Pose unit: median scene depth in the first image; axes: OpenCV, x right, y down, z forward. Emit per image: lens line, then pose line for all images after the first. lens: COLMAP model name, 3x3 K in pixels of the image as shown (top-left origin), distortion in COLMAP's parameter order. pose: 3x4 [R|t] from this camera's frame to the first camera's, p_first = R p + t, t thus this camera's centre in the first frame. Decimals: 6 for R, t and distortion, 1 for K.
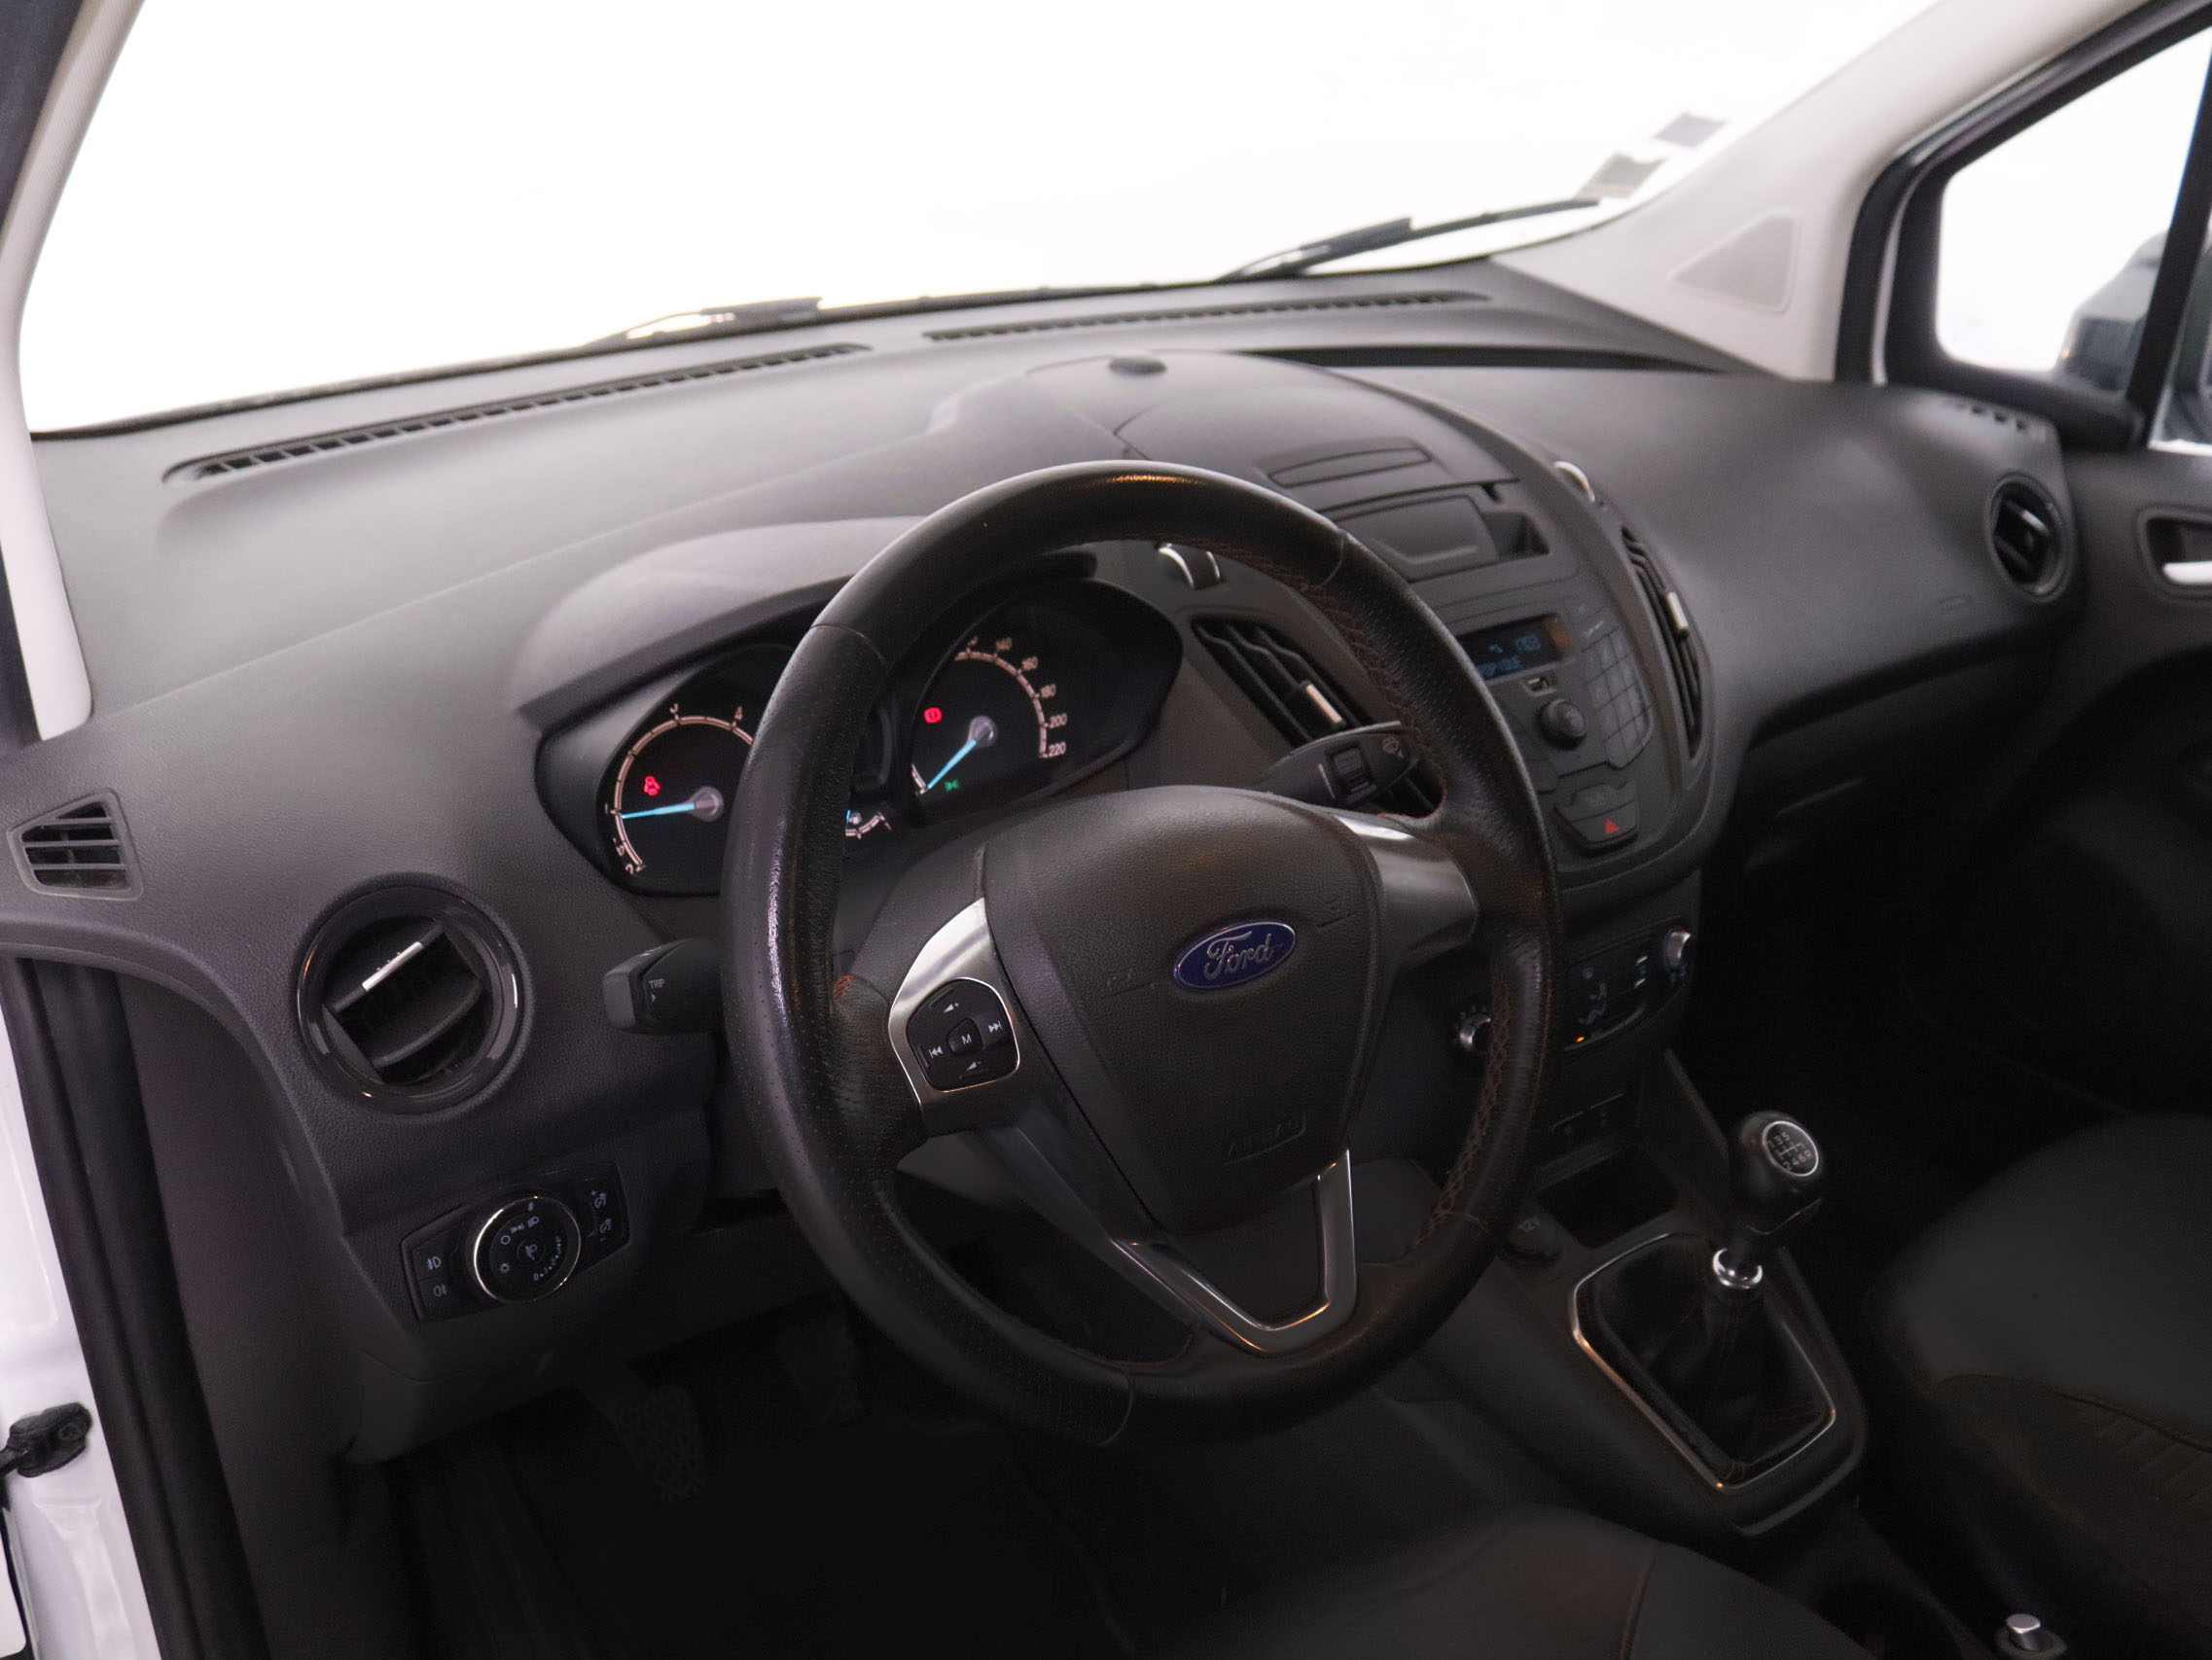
lens RADIAL K [[2032.7, 0, 1090.9], [0, 2032.7, 847.0], [0, 0, 1]] dist [-0.102927, 0.000000]
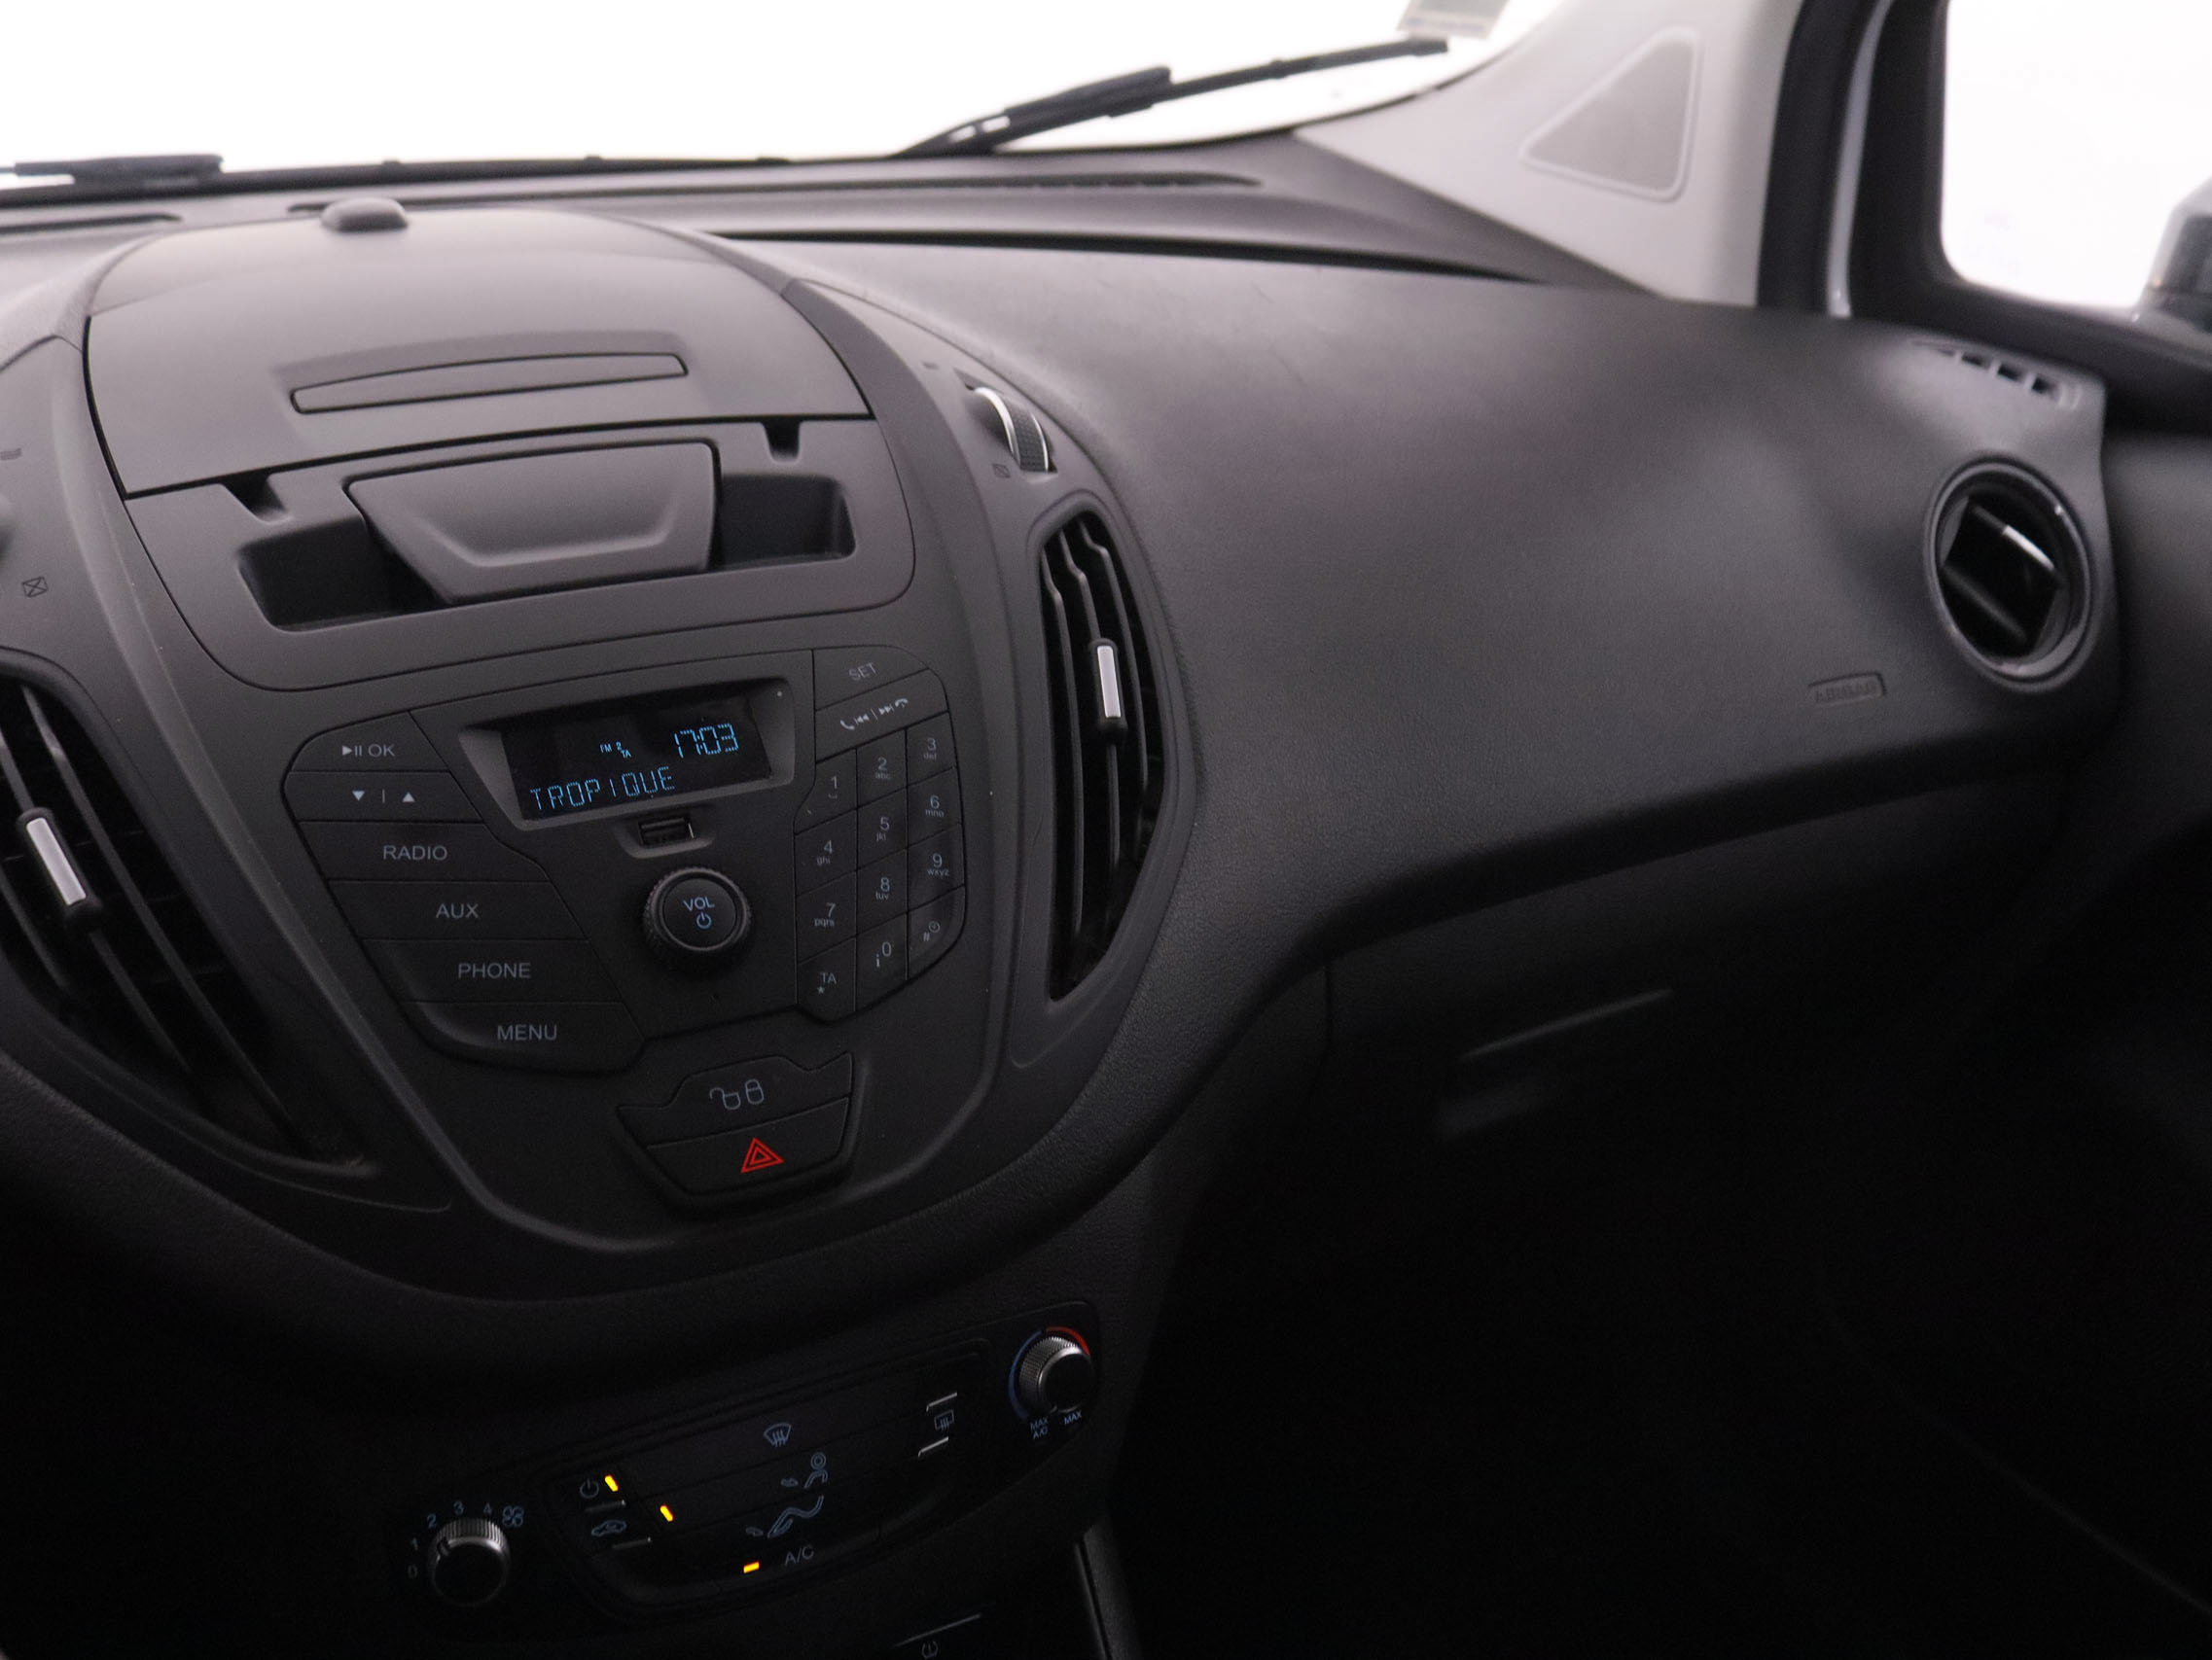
lens RADIAL K [[2032.7, 0, 1107.1], [0, 2032.7, 824.0], [0, 0, 1]] dist [-0.102927, 0.000000]
pose [[0.991443, 0.061712, -0.115036, 0.348834], [-0.063371, 0.997931, -0.010820, -0.077224], [0.114131, 0.018017, 0.993302, 0.503159]]
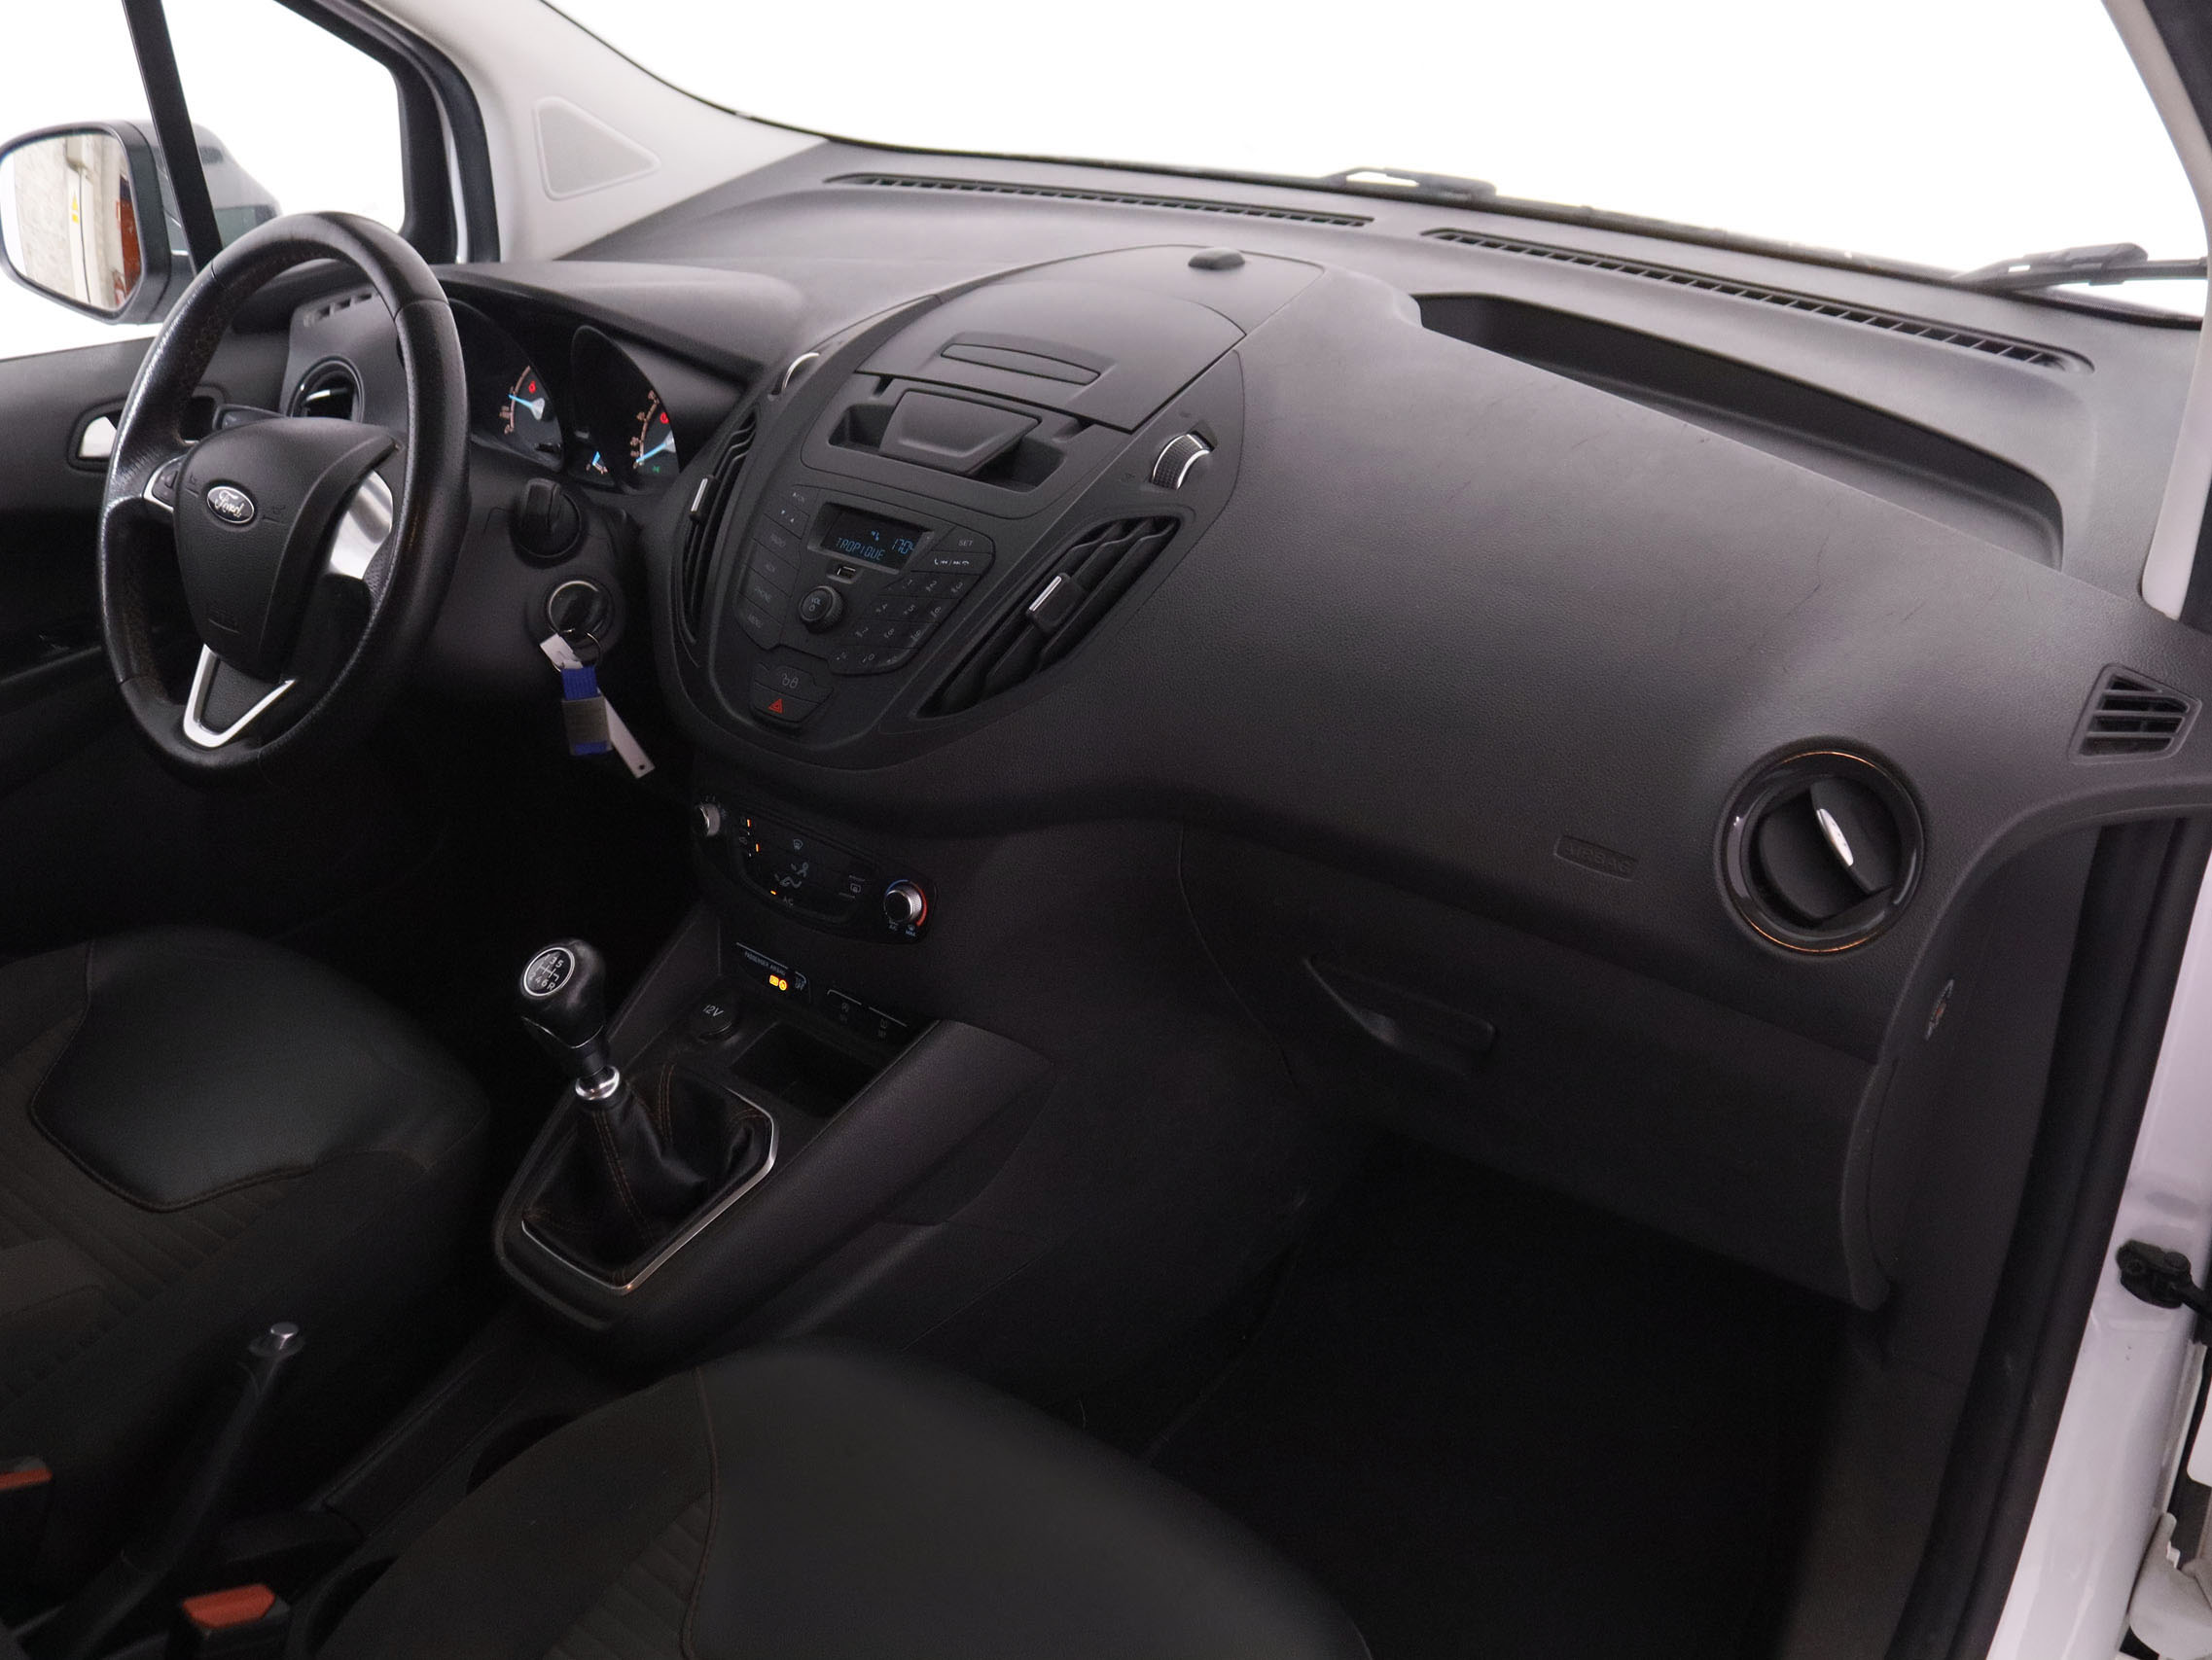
lens RADIAL K [[2032.7, 0, 1107.0], [0, 2032.7, 842.9], [0, 0, 1]] dist [-0.102927, 0.000000]
pose [[0.255823, 0.446105, -0.857639, 1.134856], [-0.382857, 0.861375, 0.333847, -0.336513], [0.887680, 0.242947, 0.391154, 0.686349]]
